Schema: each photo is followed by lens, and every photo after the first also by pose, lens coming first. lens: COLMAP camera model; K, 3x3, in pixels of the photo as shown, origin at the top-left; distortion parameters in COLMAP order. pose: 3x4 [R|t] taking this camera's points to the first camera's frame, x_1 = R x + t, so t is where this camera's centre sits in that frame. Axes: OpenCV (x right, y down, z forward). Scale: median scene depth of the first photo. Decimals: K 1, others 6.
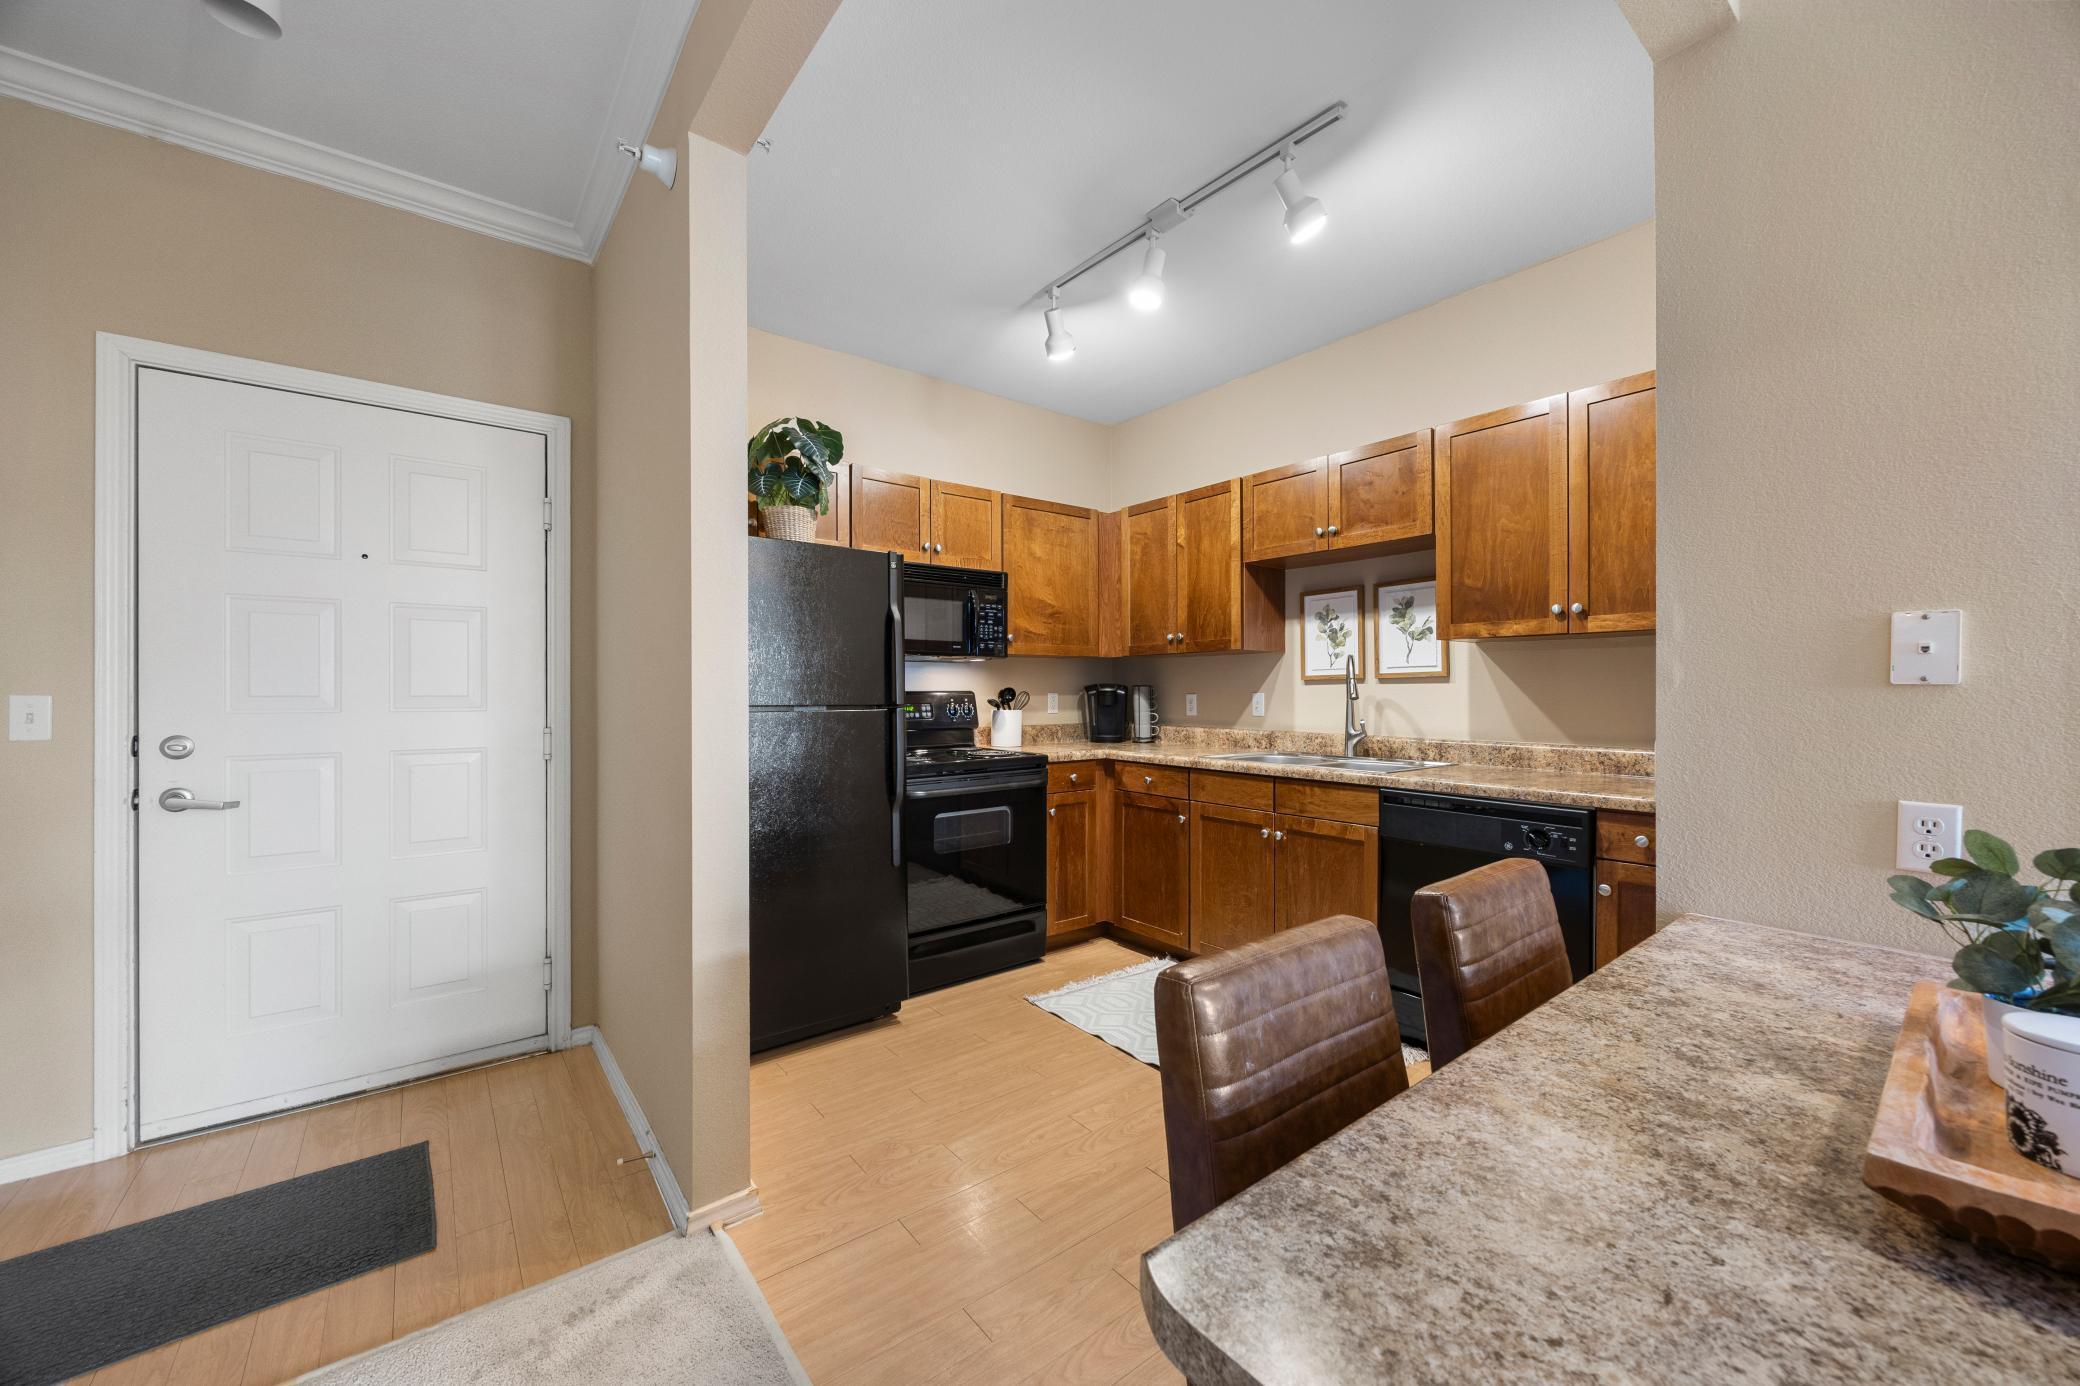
lens RADIAL K [[791.0, 0, 1039.3], [0, 791.0, 690.7], [0, 0, 1]] dist [-0.002314, -0.000106]
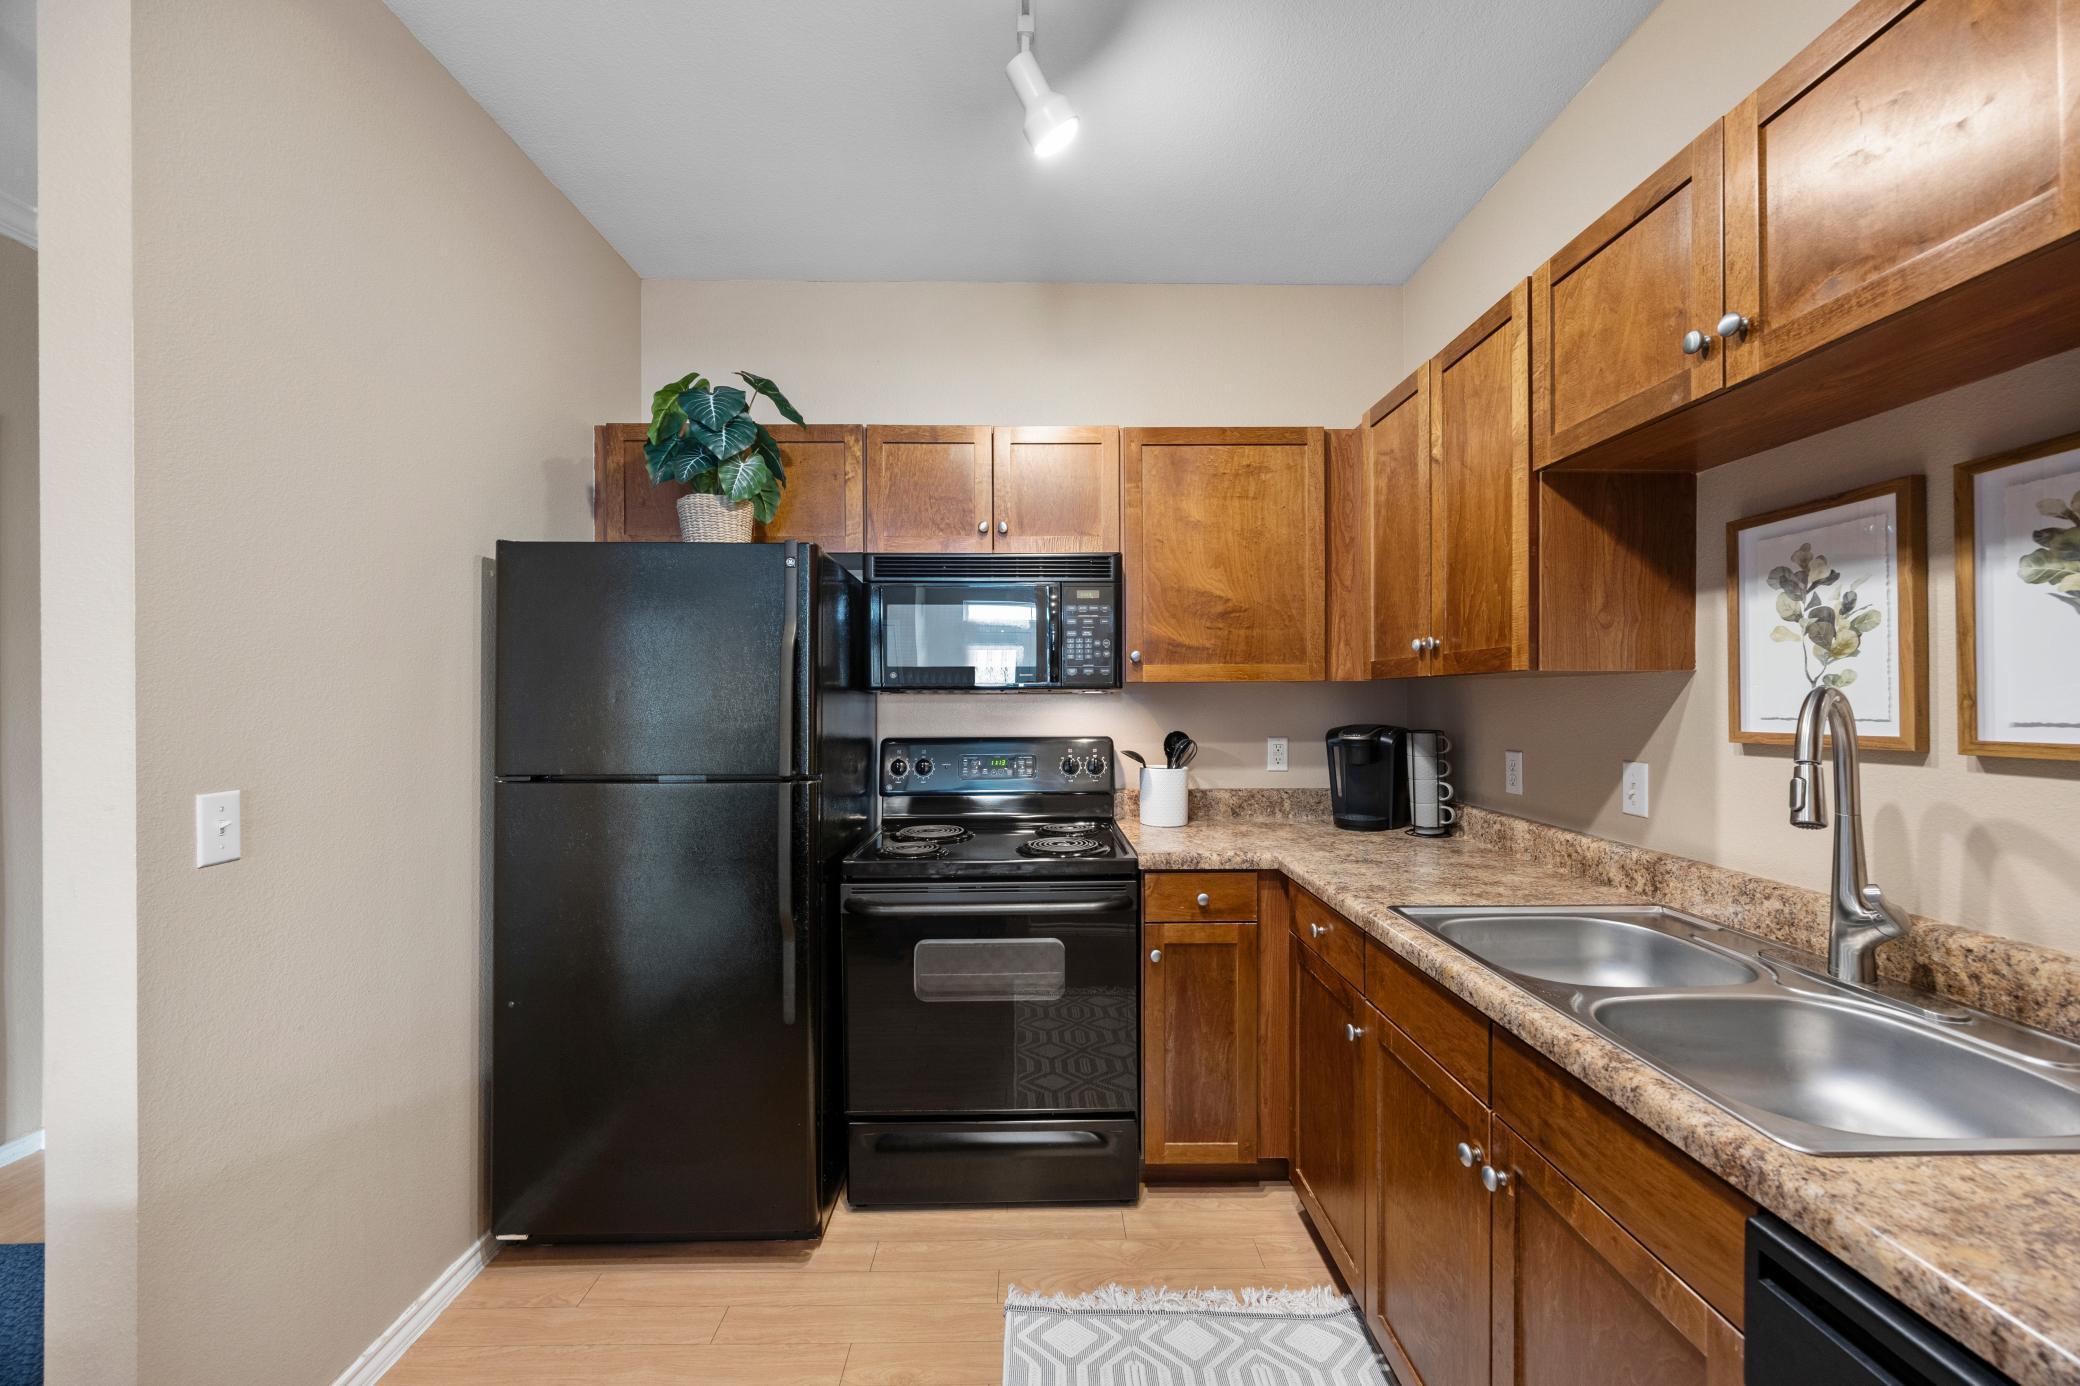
lens RADIAL K [[796.0, 0, 1036.6], [0, 796.0, 698.3], [0, 0, 1]] dist [-0.000341, 0.000038]
pose [[0.796729, 0.000965, -0.604336, 0.306246], [0.001674, 0.999991, 0.003805, -0.039080], [0.604334, -0.004043, 0.796721, 0.488191]]
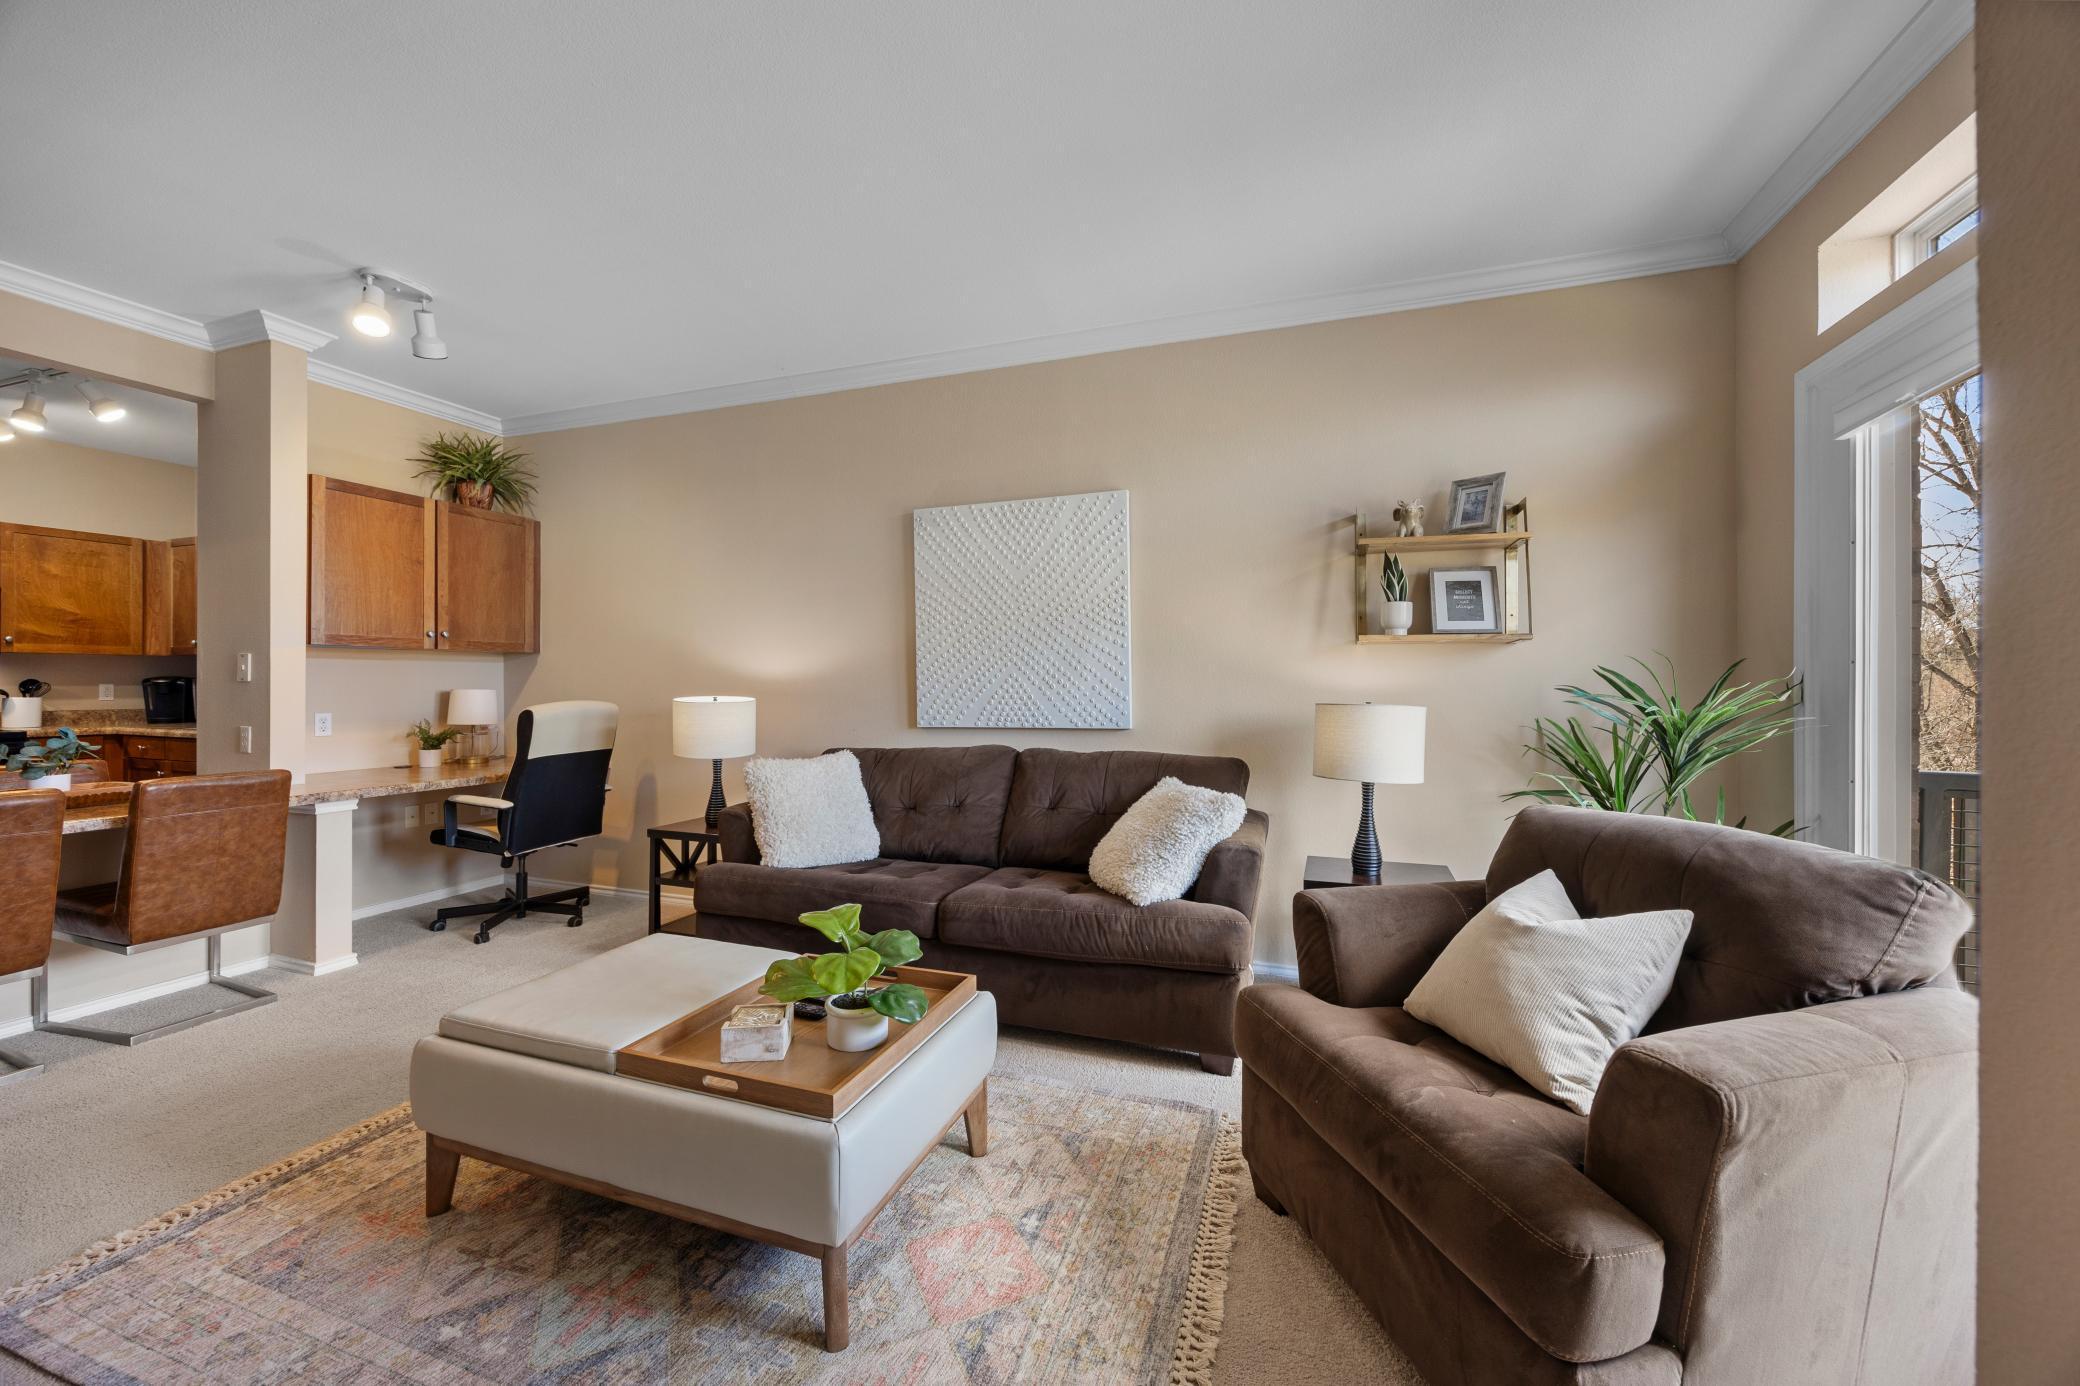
lens RADIAL K [[789.3, 0, 1037.7], [0, 789.3, 685.6], [0, 0, 1]] dist [-0.002933, 0.000016]
pose [[0.842268, 0.003539, 0.539048, 0.715375], [-0.003142, 0.999994, -0.001657, 0.003744], [-0.539050, -0.000298, 0.842273, -0.984390]]
